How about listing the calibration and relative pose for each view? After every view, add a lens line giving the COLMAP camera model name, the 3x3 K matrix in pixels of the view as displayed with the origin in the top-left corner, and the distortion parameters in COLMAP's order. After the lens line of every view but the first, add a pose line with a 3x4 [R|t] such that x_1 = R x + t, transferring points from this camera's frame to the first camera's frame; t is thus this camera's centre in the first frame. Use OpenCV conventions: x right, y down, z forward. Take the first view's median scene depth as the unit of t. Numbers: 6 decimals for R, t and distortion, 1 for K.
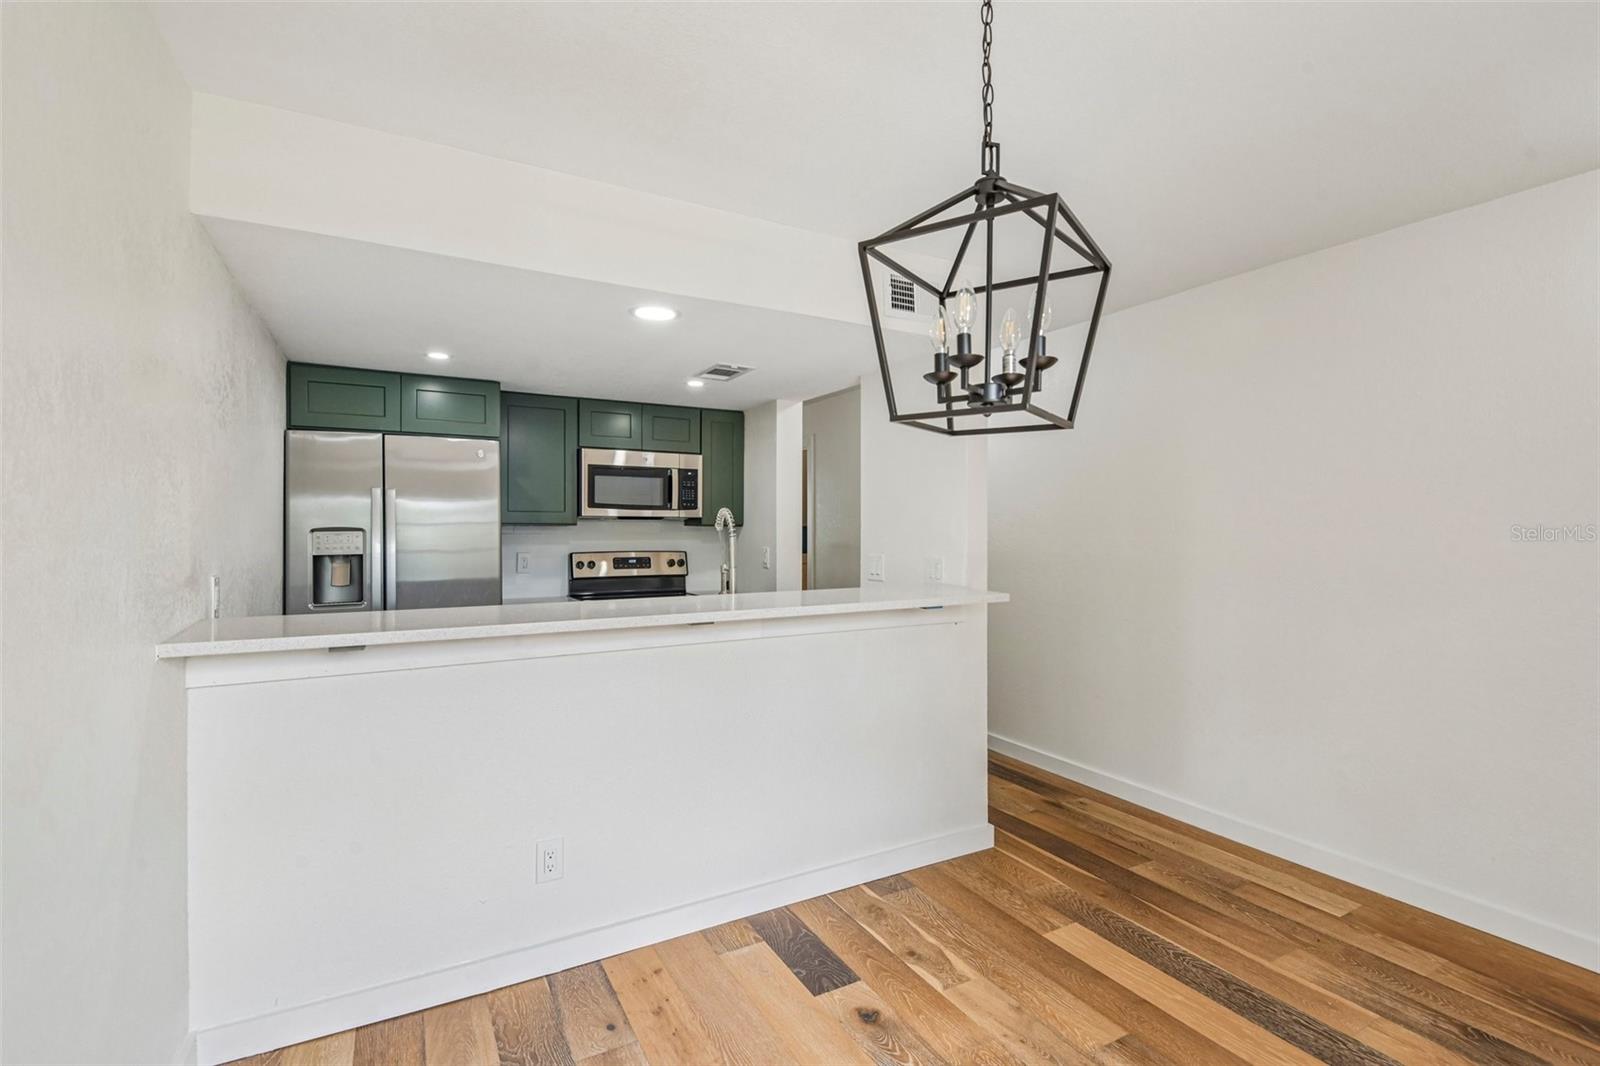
lens RADIAL K [[746.9, 0, 812.8], [0, 746.9, 527.8], [0, 0, 1]] dist [0.033107, -0.012046]
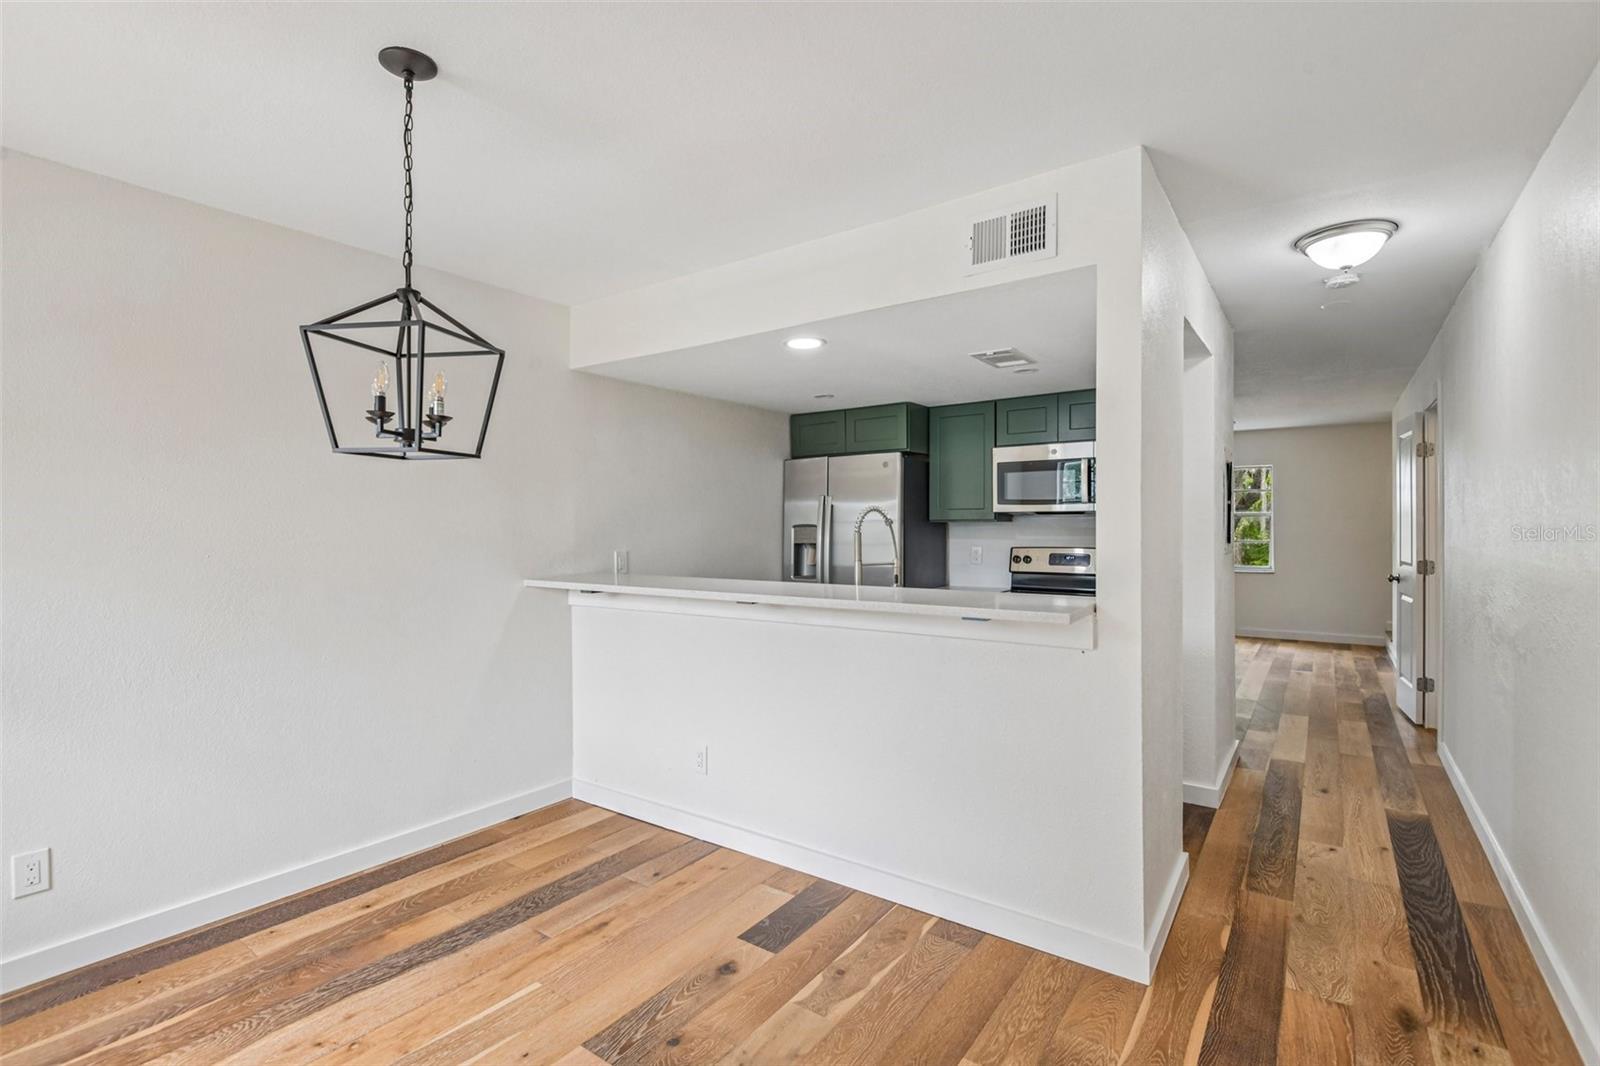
lens RADIAL K [[746.9, 0, 795.0], [0, 746.9, 532.9], [0, 0, 1]] dist [0.033107, -0.012046]
pose [[0.420207, 0.005819, -0.907410, 0.667606], [0.001685, 0.999973, 0.007193, 0.007013], [0.907427, -0.004552, 0.420185, 0.387723]]
